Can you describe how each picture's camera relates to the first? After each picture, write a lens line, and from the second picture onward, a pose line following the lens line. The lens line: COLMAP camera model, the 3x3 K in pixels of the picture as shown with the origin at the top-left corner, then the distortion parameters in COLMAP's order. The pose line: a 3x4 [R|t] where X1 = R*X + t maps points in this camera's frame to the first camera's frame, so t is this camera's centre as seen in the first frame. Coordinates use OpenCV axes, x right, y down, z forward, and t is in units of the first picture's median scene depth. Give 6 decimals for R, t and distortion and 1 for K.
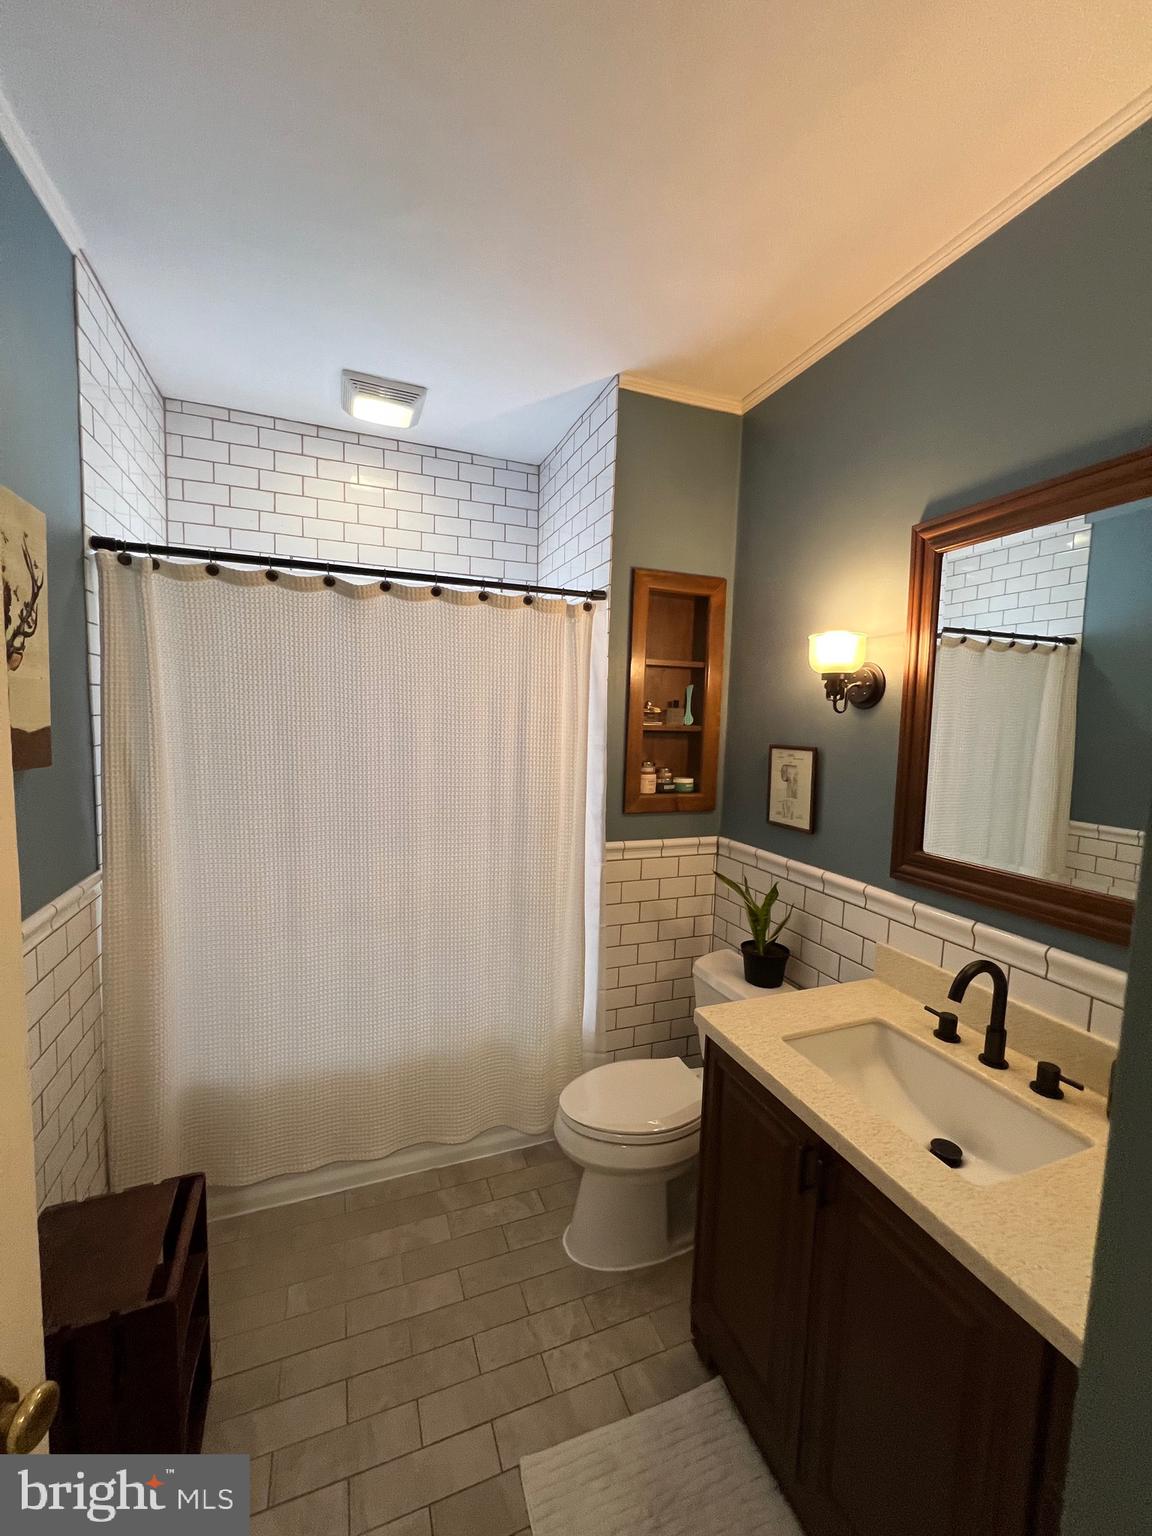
lens RADIAL K [[611.3, 0, 575.3], [0, 611.3, 770.6], [0, 0, 1]] dist [0.001109, 0.000073]
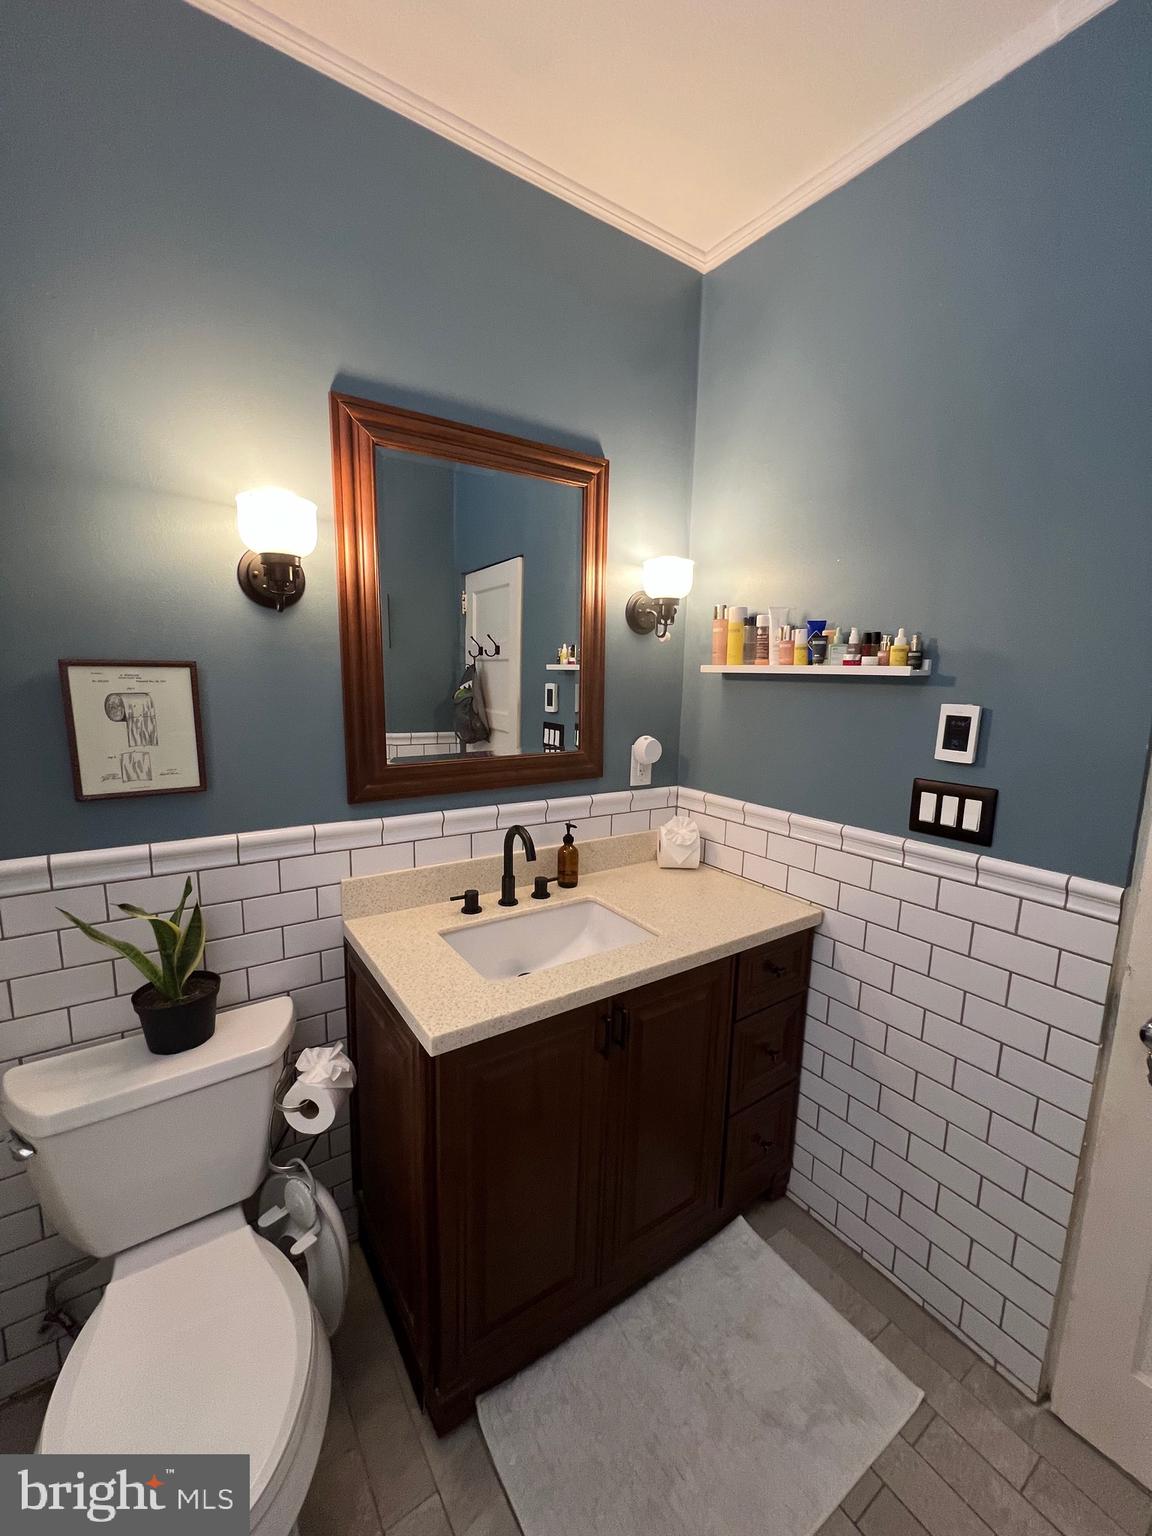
lens RADIAL K [[614.7, 0, 575.8], [0, 614.7, 766.3], [0, 0, 1]] dist [-0.000864, 0.000101]
pose [[-0.233082, -0.185711, 0.954560, -0.397587], [0.055888, 0.977415, 0.203804, -0.043804], [-0.970850, 0.100851, -0.217439, 0.833722]]
